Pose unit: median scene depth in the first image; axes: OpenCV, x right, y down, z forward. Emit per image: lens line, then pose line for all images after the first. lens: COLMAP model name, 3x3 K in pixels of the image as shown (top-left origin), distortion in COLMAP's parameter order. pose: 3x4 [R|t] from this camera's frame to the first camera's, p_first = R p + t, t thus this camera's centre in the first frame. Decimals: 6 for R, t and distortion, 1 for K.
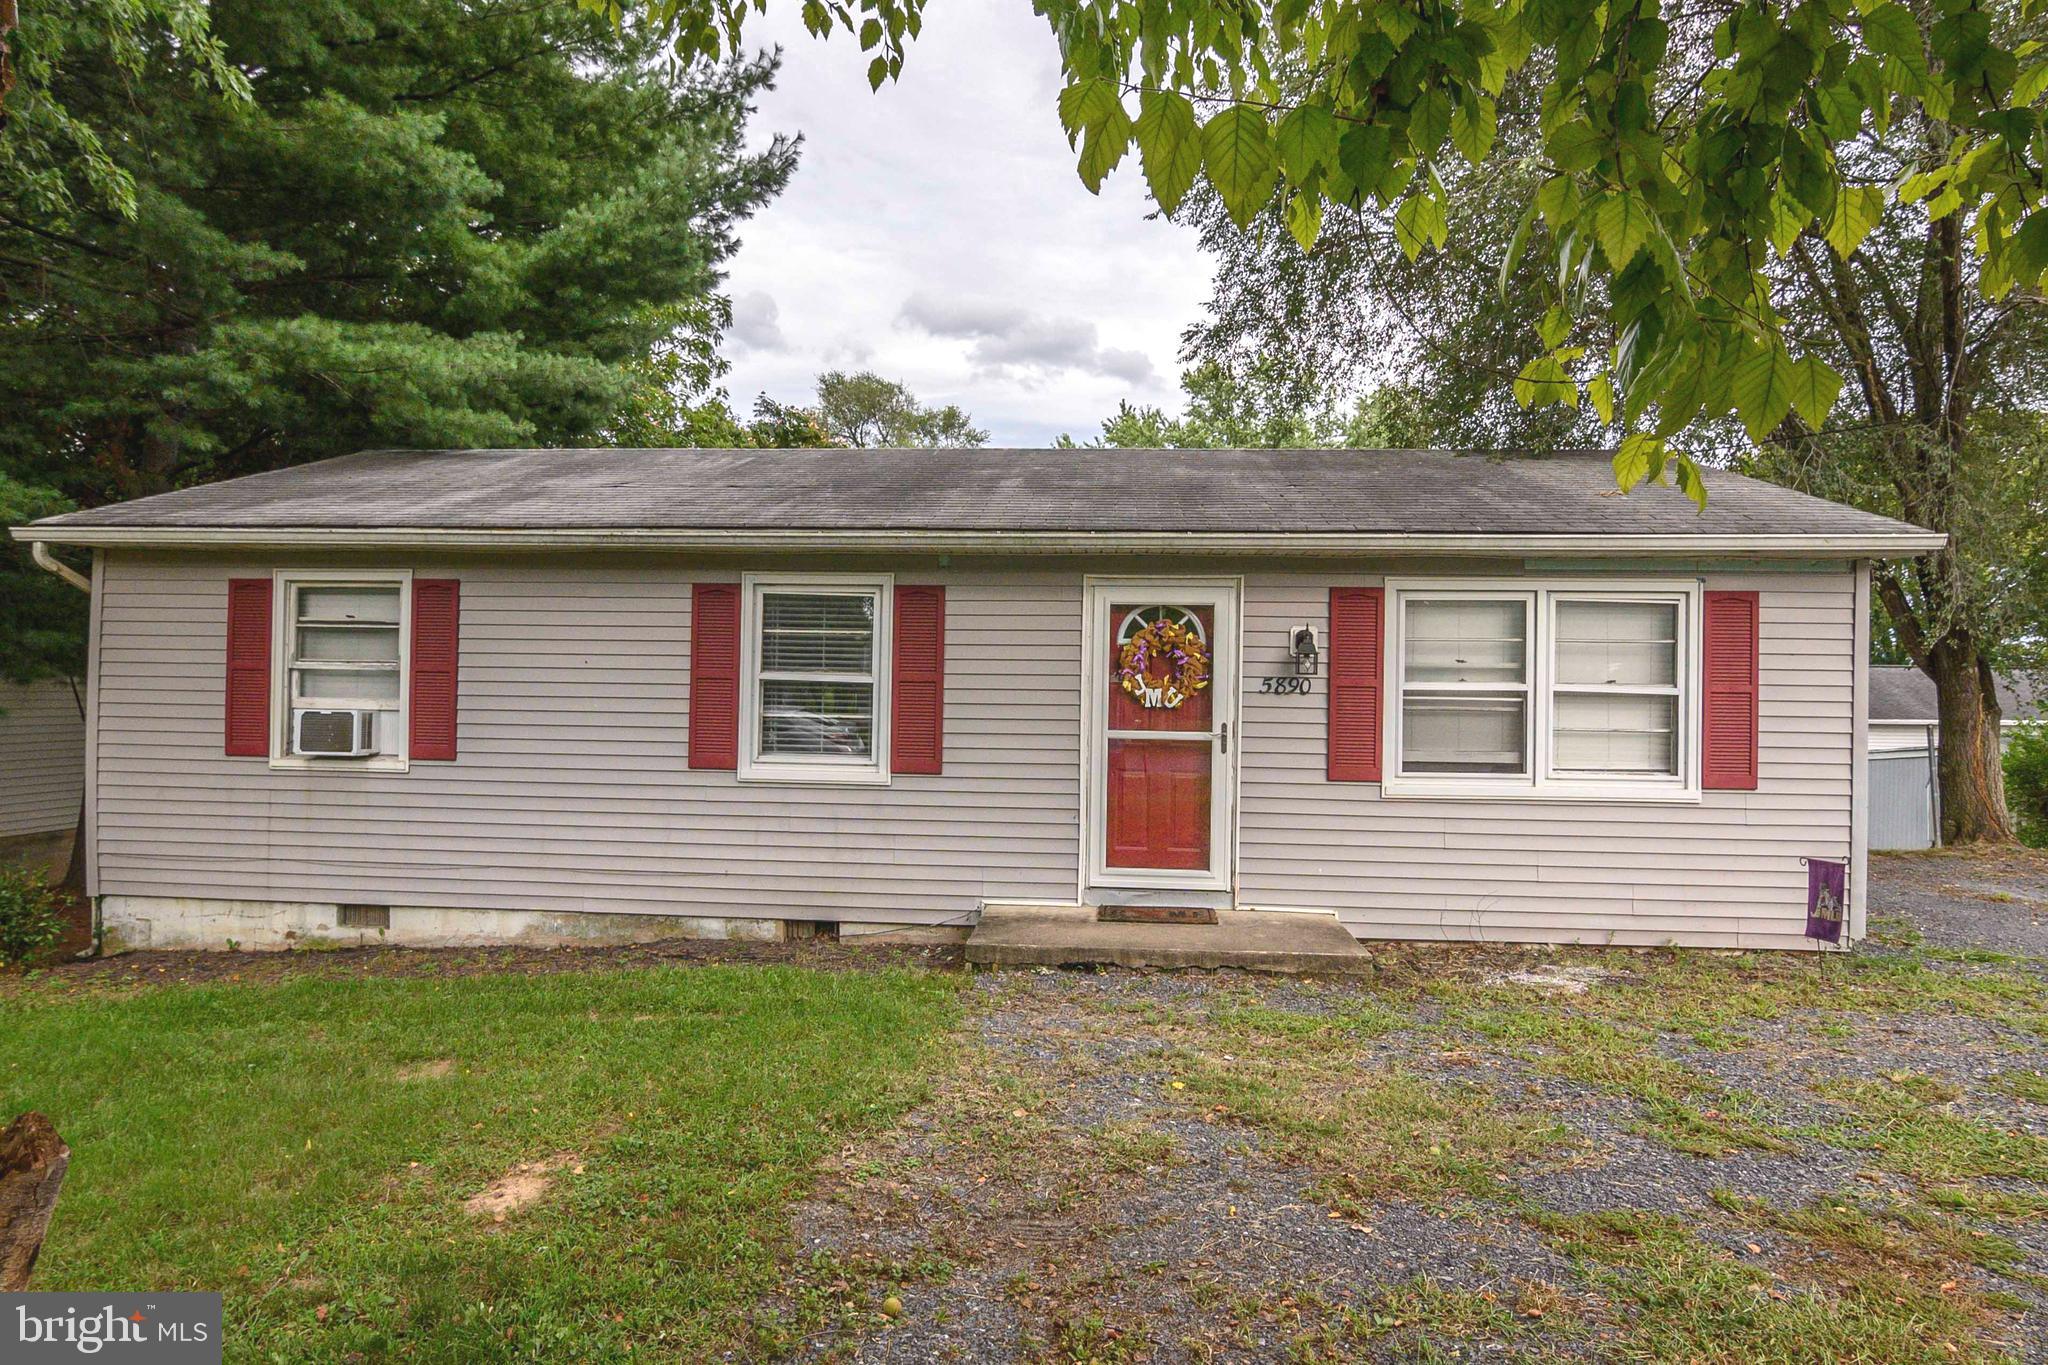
lens RADIAL K [[1142.5, 0, 981.5], [0, 1142.5, 718.0], [0, 0, 1]] dist [-0.003619, -0.001838]
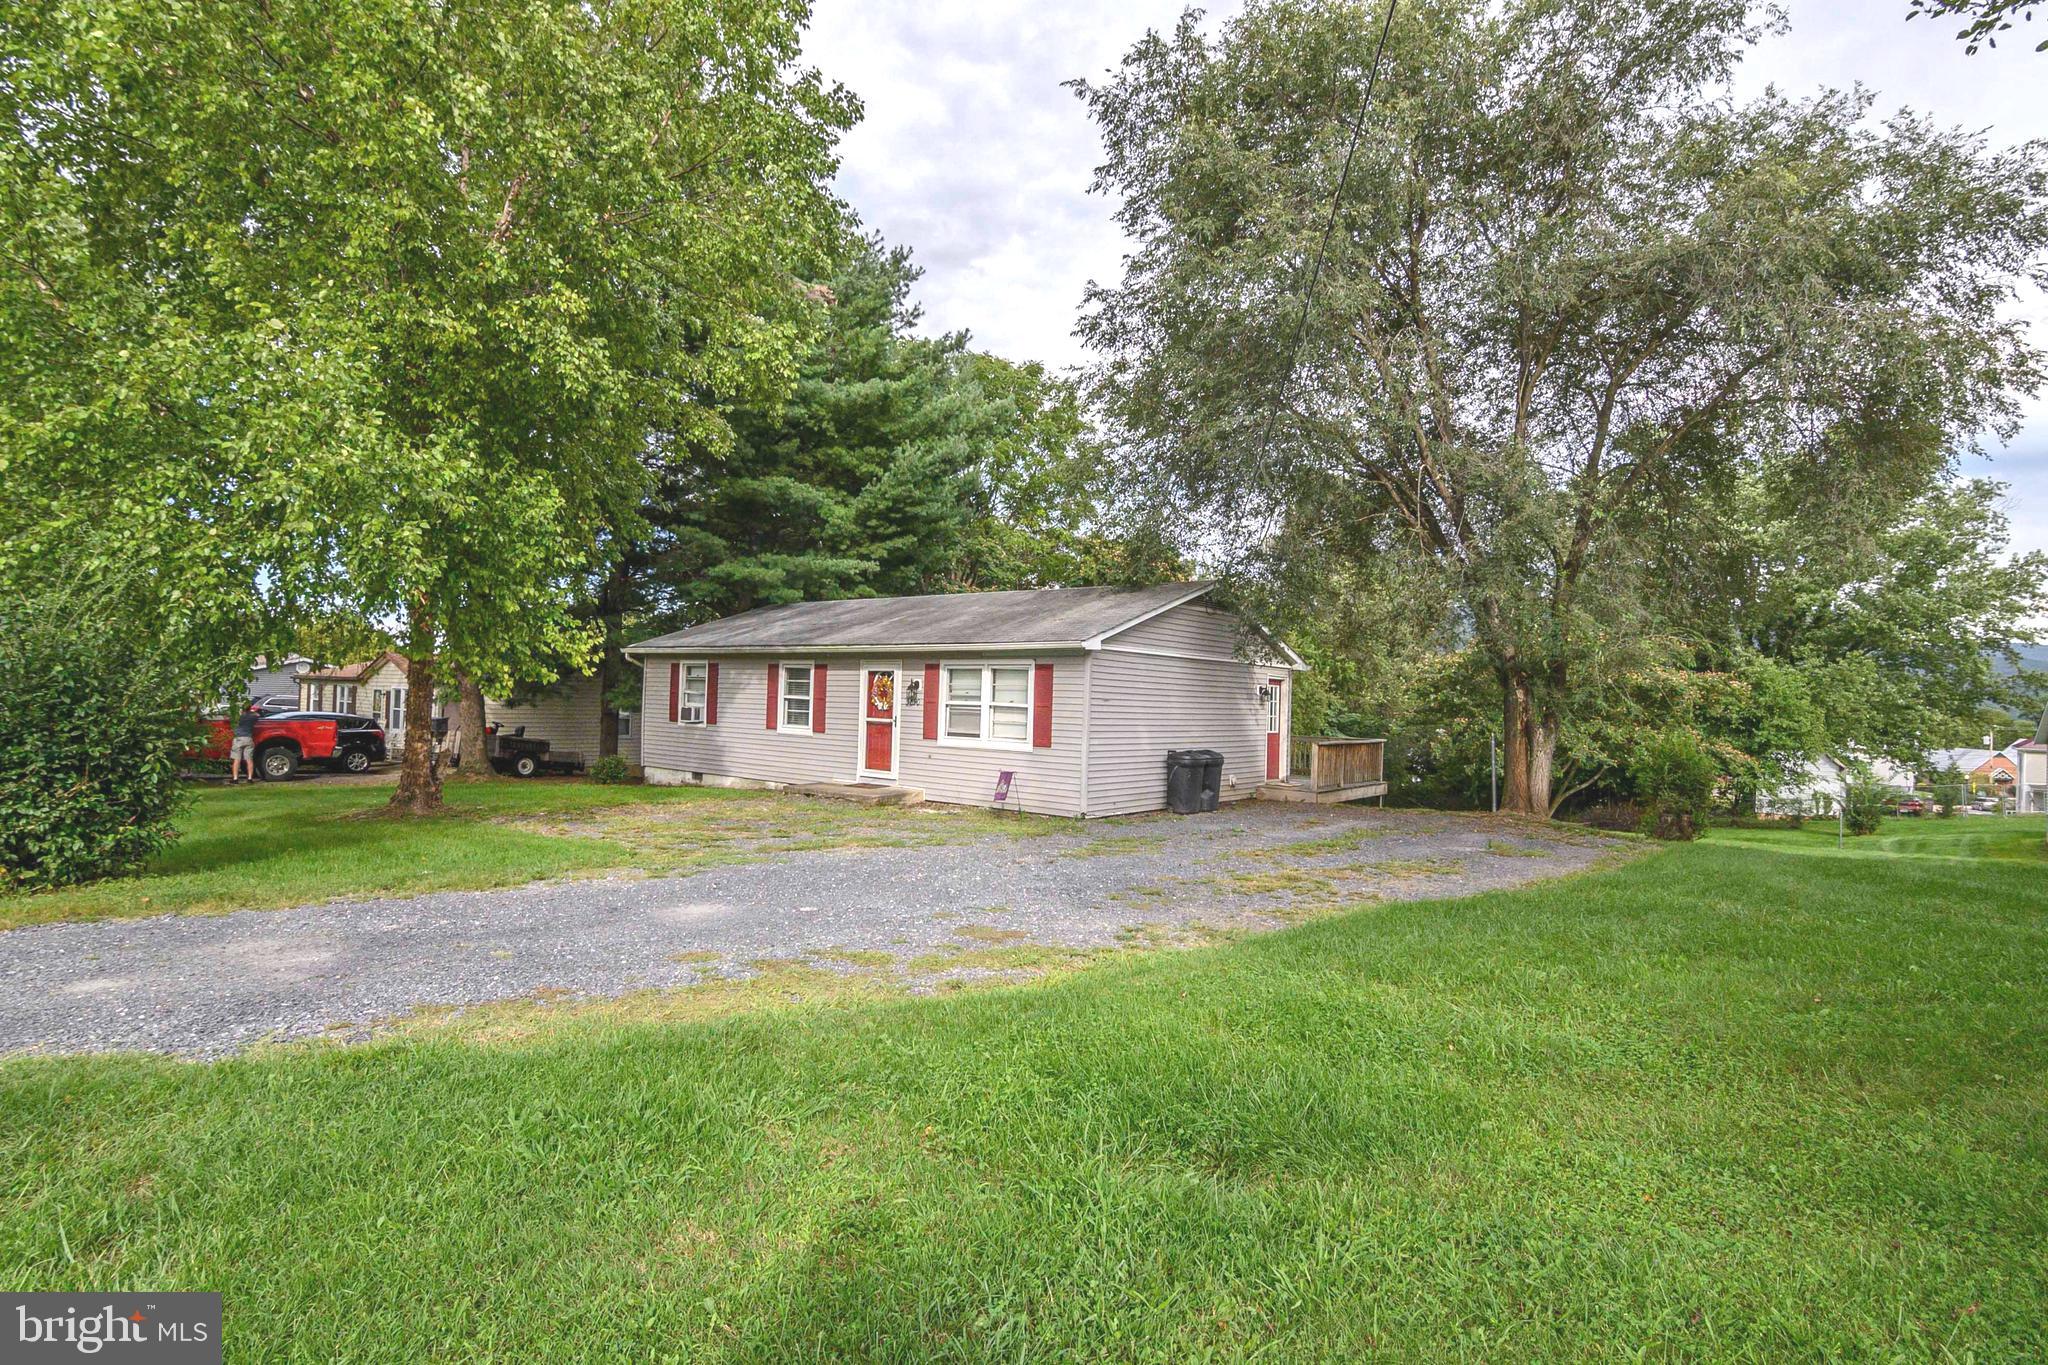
lens RADIAL K [[1015.3, 0, 1033.6], [0, 1015.3, 687.2], [0, 0, 1]] dist [-0.006262, -0.000582]
pose [[0.831875, 0.002327, -0.554958, 1.712897], [-0.022274, 0.999325, -0.029198, -0.000390], [0.554516, 0.036650, 0.831366, -0.745248]]
